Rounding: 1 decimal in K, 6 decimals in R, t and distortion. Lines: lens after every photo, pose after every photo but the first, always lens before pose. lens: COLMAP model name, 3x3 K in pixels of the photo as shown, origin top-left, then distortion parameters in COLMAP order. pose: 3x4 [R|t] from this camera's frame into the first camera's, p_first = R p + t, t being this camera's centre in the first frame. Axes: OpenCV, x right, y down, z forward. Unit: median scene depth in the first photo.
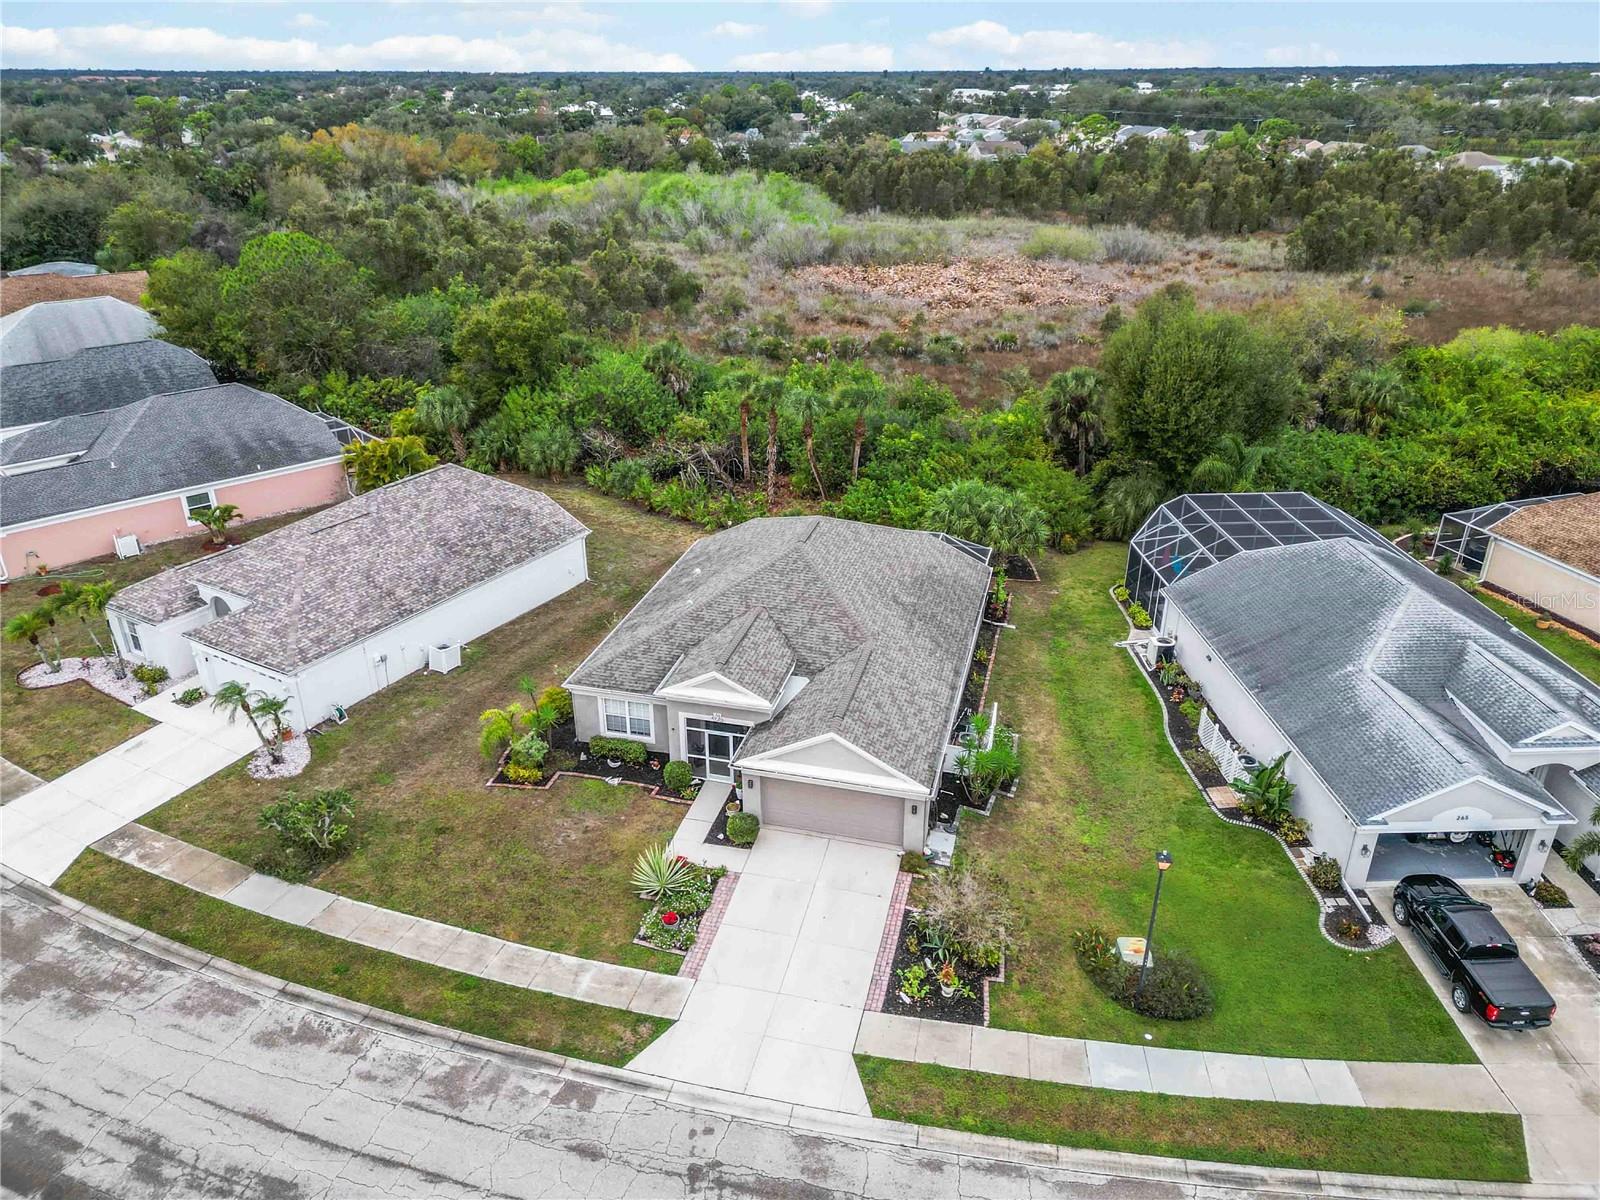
lens RADIAL K [[1114.1, 0, 797.7], [0, 1114.1, 600.0], [0, 0, 1]] dist [0.066629, -0.063010]
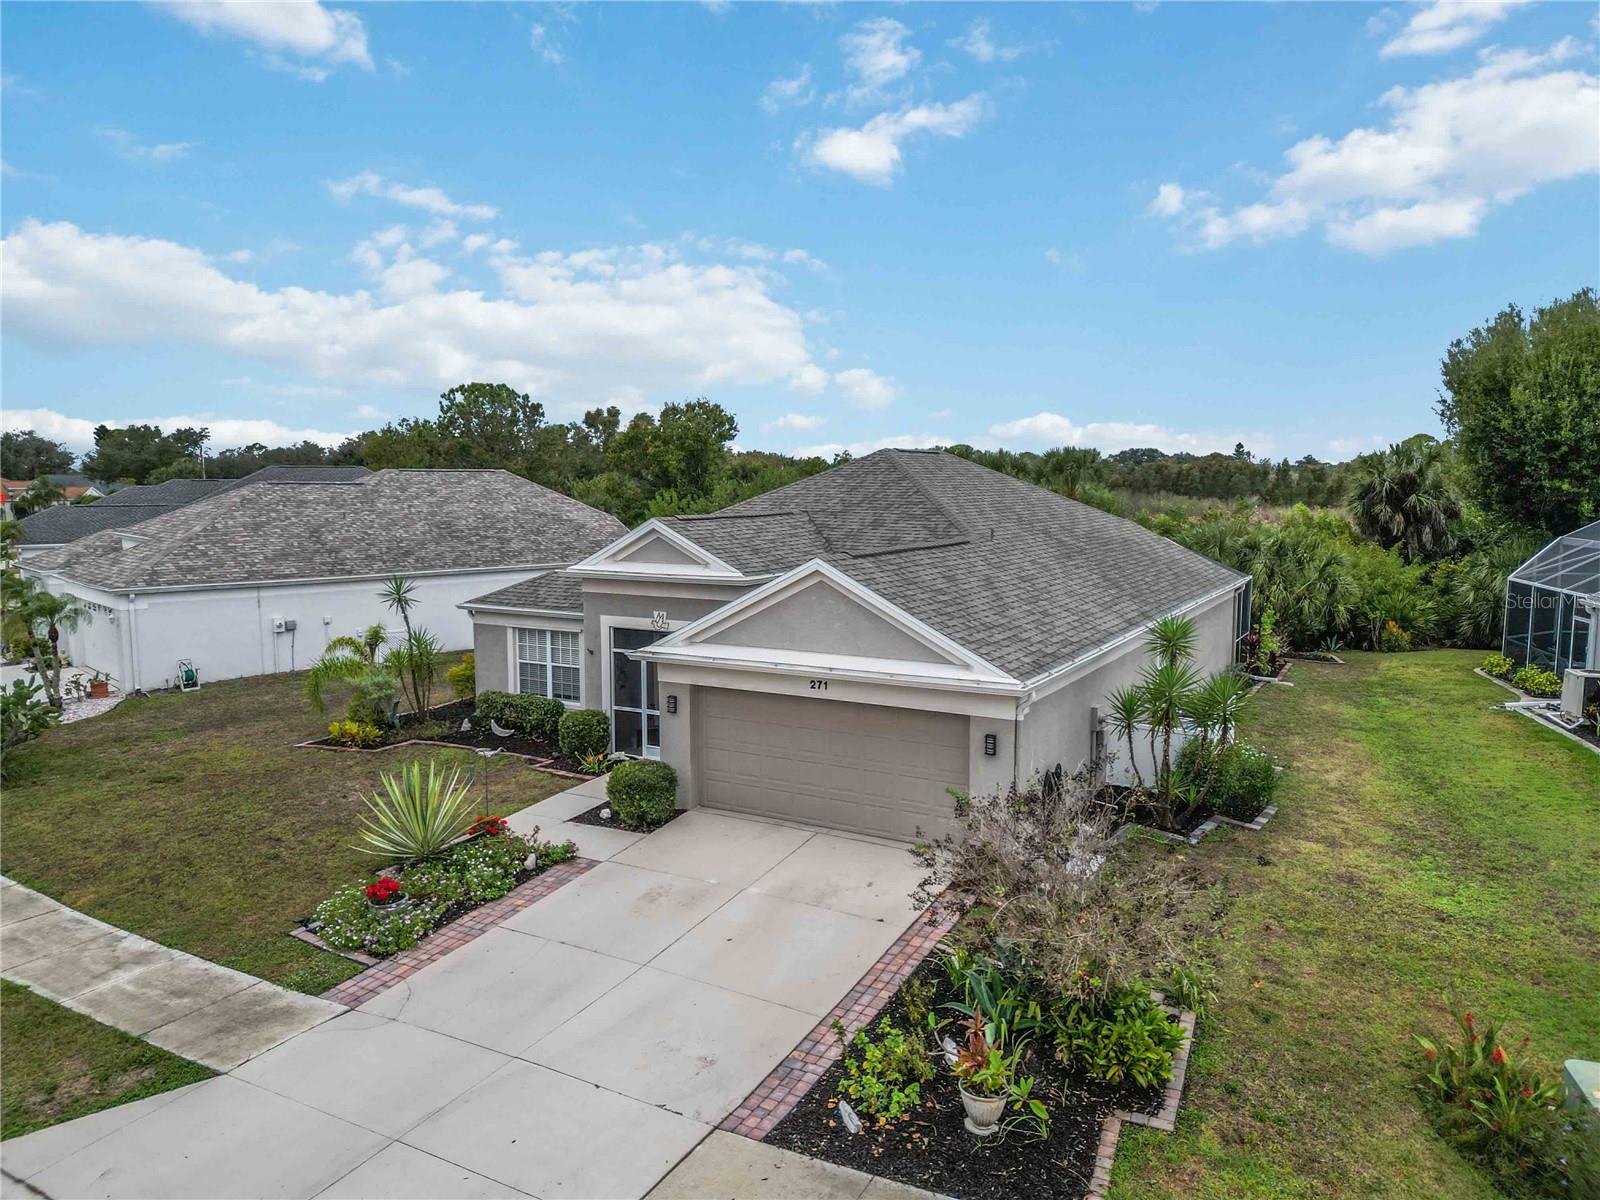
lens RADIAL K [[1114.1, 0, 797.7], [0, 1114.1, 600.0], [0, 0, 1]] dist [0.066629, -0.063010]
pose [[0.964294, 0.028734, -0.263269, 0.130465], [-0.112698, 0.944118, -0.309742, 0.250029], [0.239657, 0.328353, 0.913646, 0.510403]]
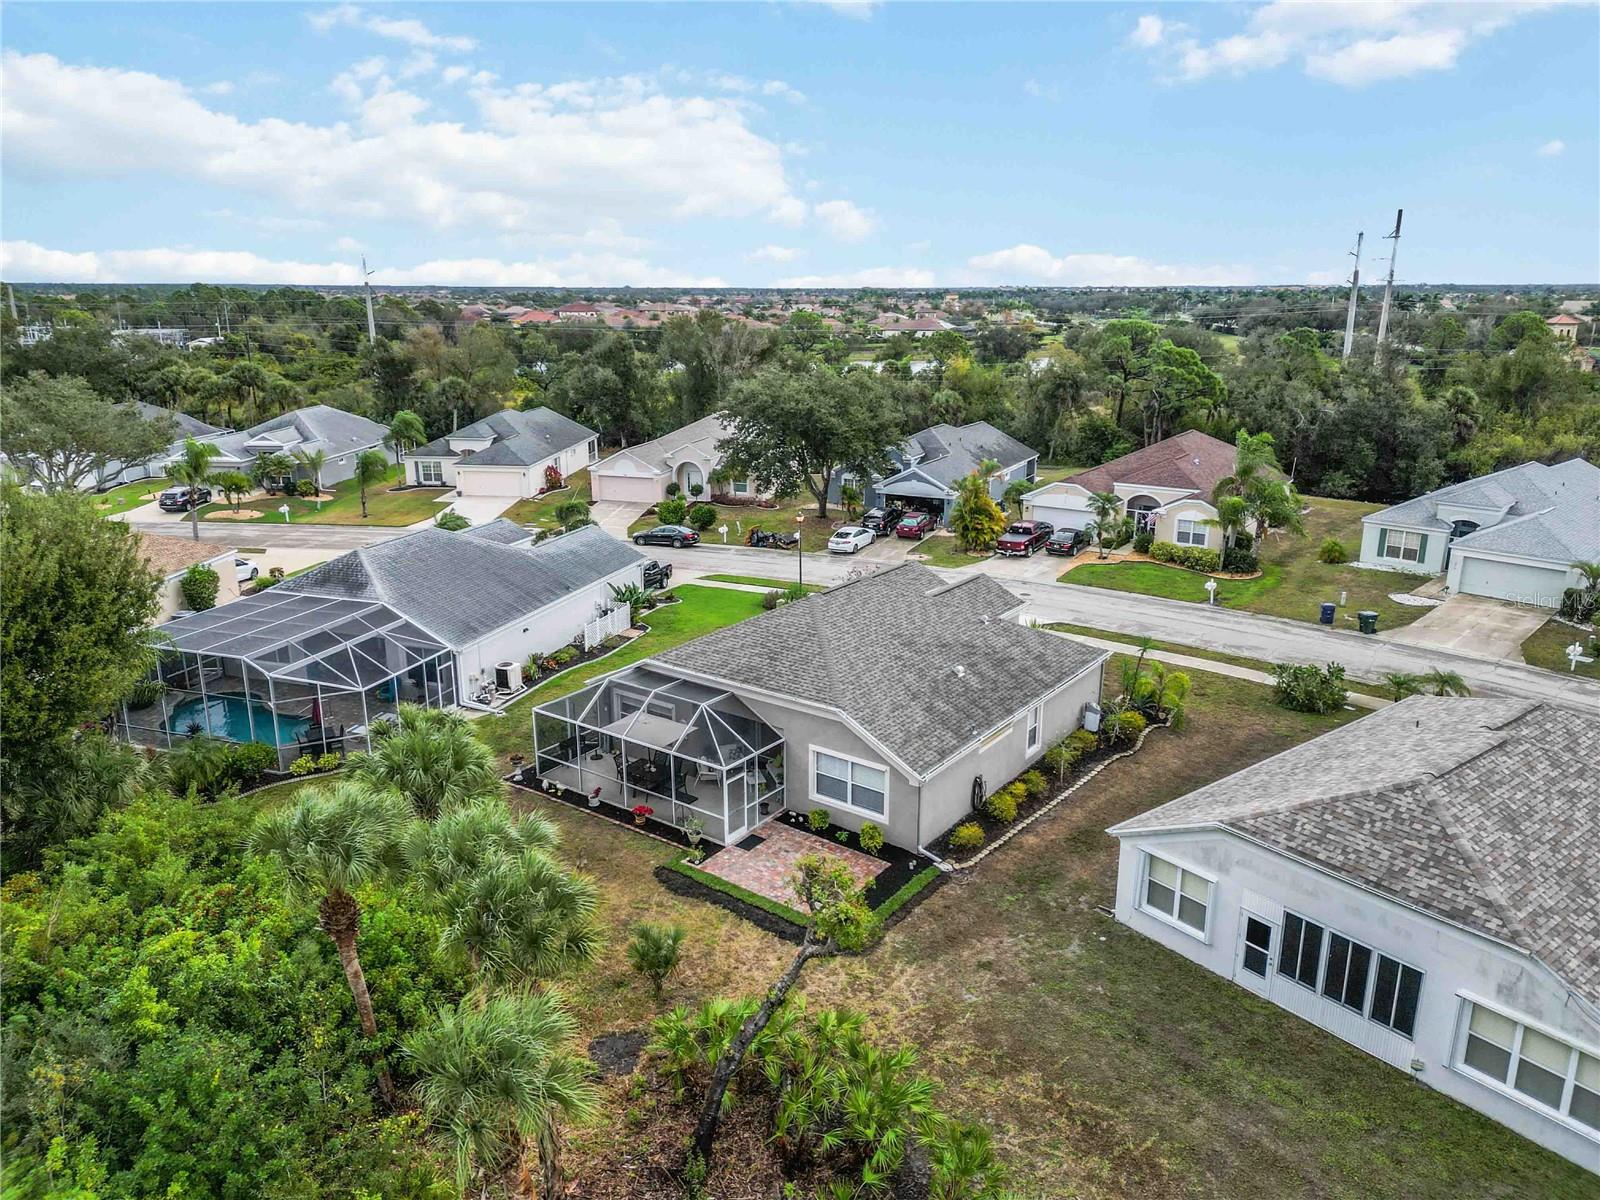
lens RADIAL K [[1108.7, 0, 796.1], [0, 1108.7, 596.4], [0, 0, 1]] dist [0.111050, -0.143033]
pose [[-0.929669, -0.094409, 0.356094, -0.318078], [0.159854, 0.767486, 0.620816, -0.707268], [-0.331908, 0.634076, -0.698415, 1.889477]]
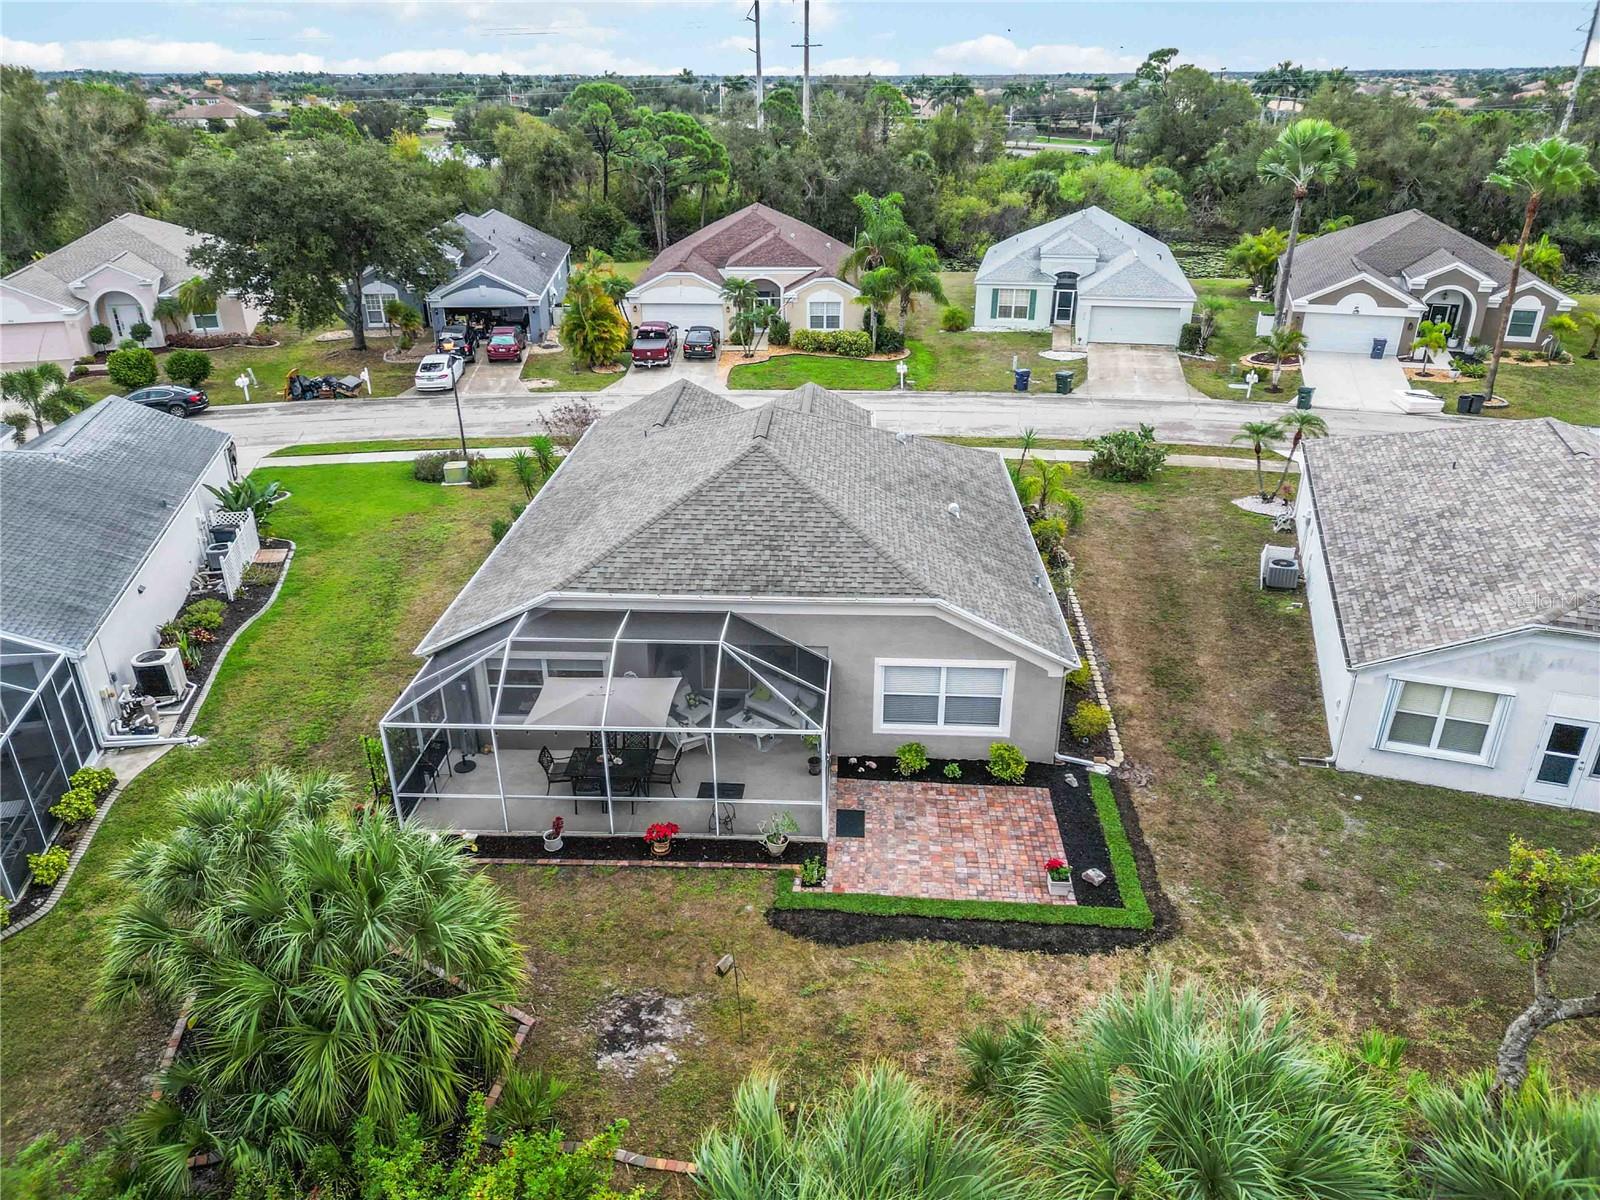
lens RADIAL K [[1114.1, 0, 797.7], [0, 1114.1, 600.0], [0, 0, 1]] dist [0.066629, -0.063010]
pose [[-0.978209, 0.093553, -0.185349, 0.131041], [-0.082354, 0.644659, 0.760022, -0.536254], [0.190589, 0.758724, -0.622907, 1.681745]]
